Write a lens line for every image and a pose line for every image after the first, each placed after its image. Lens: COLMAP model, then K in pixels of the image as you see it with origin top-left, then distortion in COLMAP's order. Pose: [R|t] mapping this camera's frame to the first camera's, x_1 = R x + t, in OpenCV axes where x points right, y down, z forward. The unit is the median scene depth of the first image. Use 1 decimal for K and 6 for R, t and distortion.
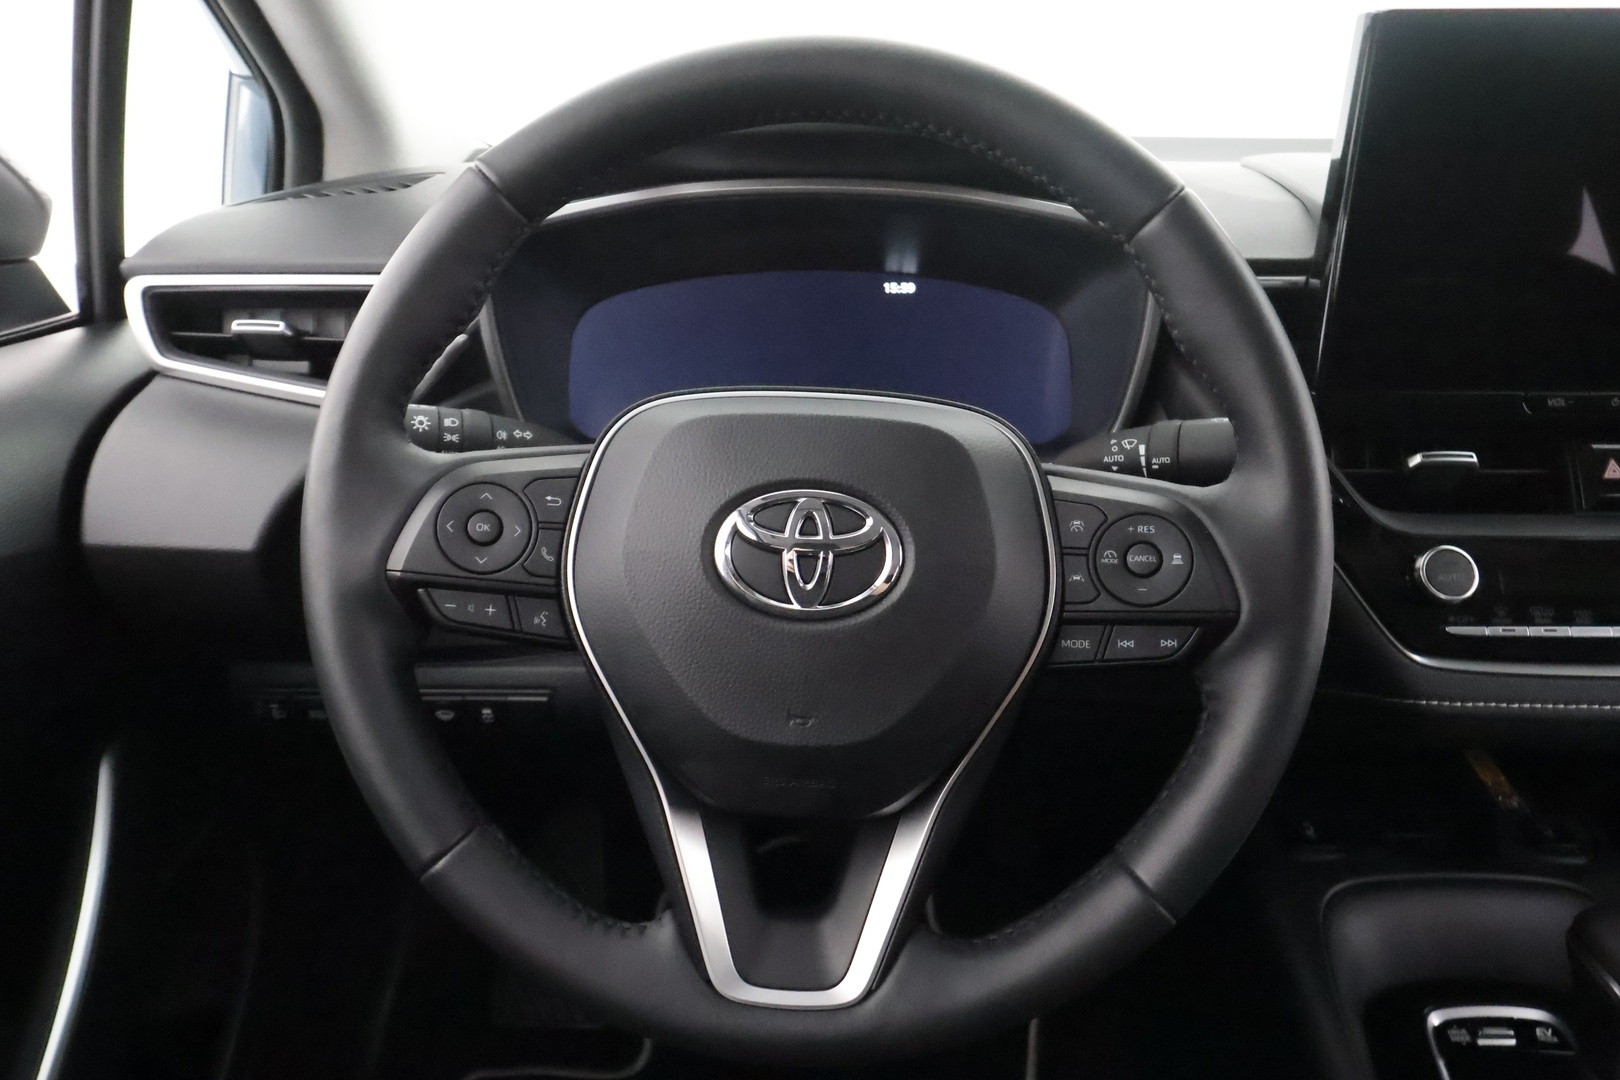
lens RADIAL K [[1187.6, 0, 810.0], [0, 1187.6, 540.0], [0, 0, 1]] dist [0.002642, 0.000218]
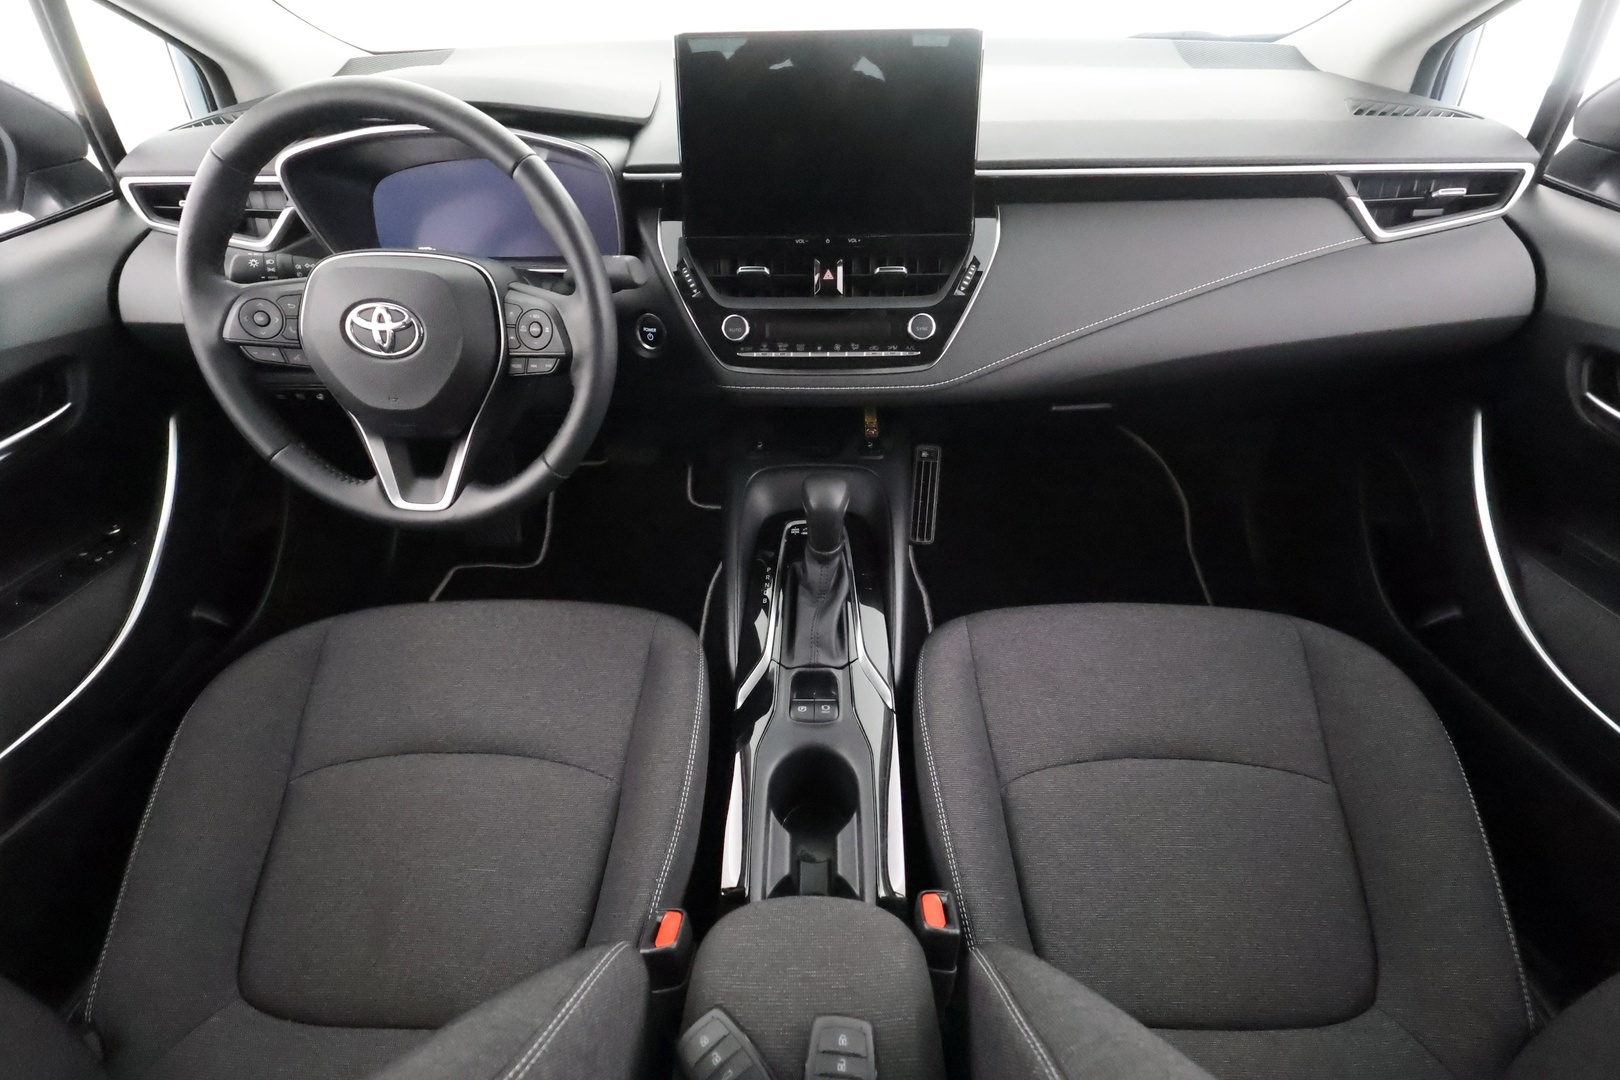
lens RADIAL K [[773.1, 0, 810.0], [0, 773.1, 540.0], [0, 0, 1]] dist [-0.040389, 0.027345]
pose [[0.999902, -0.002462, -0.013774, 0.833810], [0.007040, 0.939246, 0.343172, -0.109343], [0.012093, -0.343235, 0.939172, -0.560433]]
